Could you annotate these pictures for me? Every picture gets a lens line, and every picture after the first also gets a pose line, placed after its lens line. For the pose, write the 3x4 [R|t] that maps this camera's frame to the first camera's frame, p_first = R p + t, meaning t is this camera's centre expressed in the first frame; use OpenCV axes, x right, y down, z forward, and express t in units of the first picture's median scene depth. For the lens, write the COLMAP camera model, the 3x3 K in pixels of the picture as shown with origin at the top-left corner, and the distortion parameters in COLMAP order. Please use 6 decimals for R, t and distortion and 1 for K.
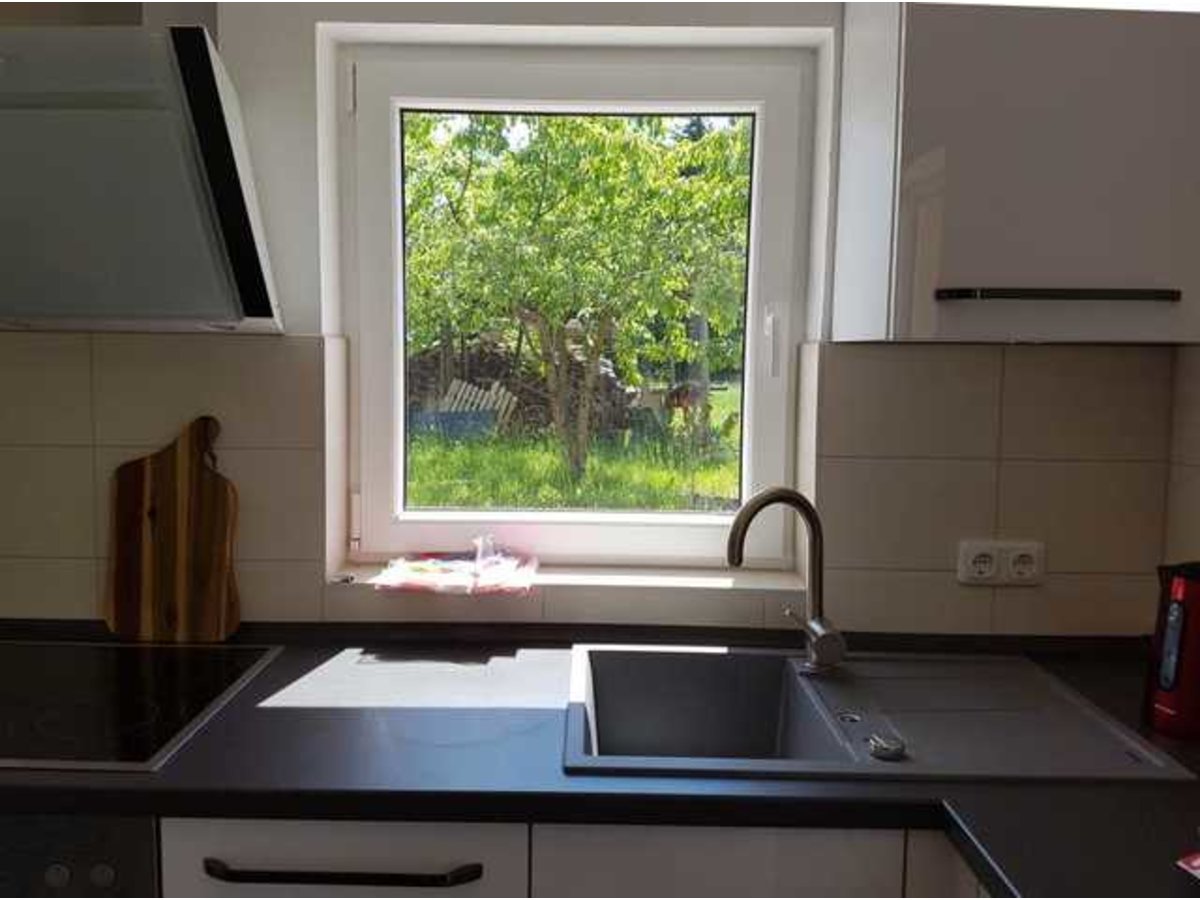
lens RADIAL K [[922.5, 0, 600.0], [0, 922.5, 450.0], [0, 0, 1]] dist [0.060437, -0.145800]
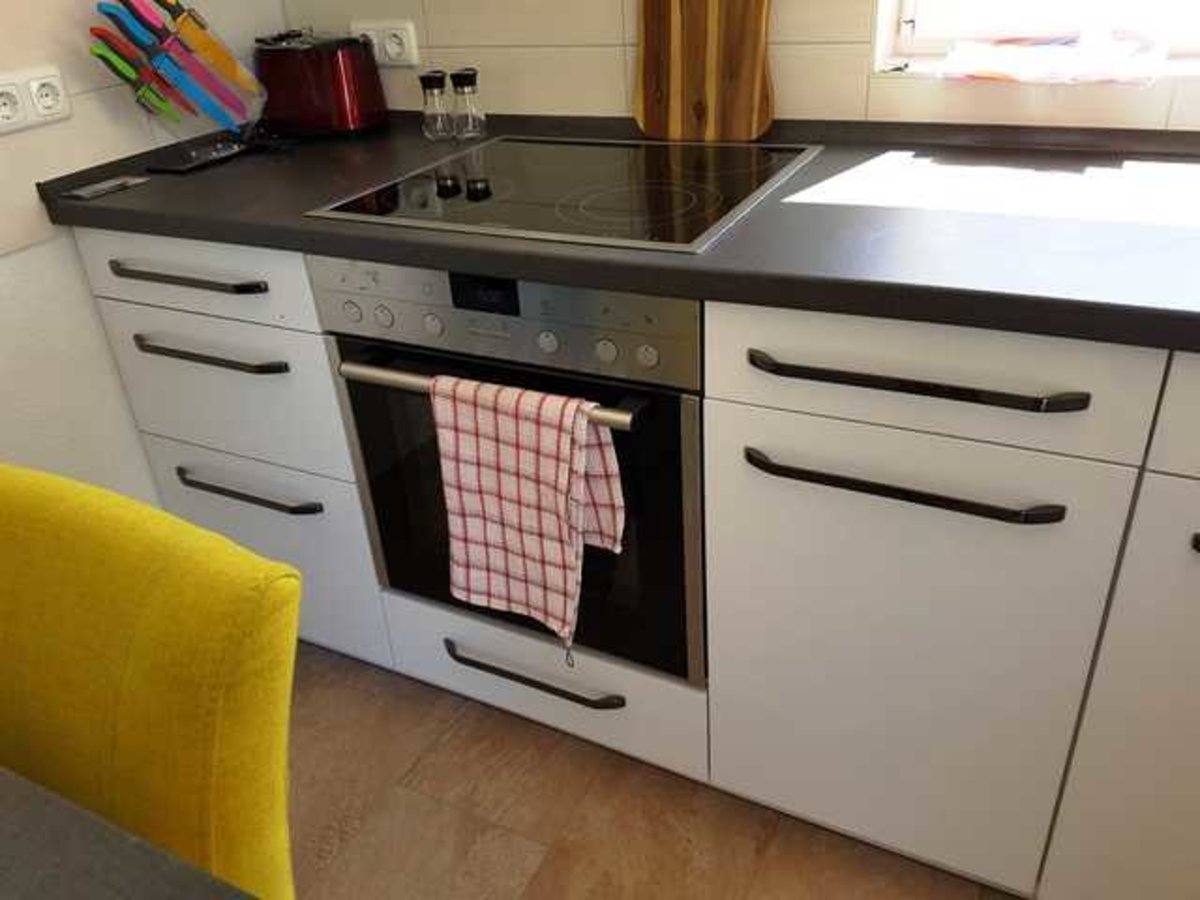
lens RADIAL K [[922.5, 0, 600.0], [0, 922.5, 450.0], [0, 0, 1]] dist [0.060437, -0.145800]
pose [[0.878816, 0.174561, -0.444085, -0.085678], [0.036551, 0.903320, 0.427408, 0.087388], [0.475759, -0.391845, 0.787471, 0.102421]]
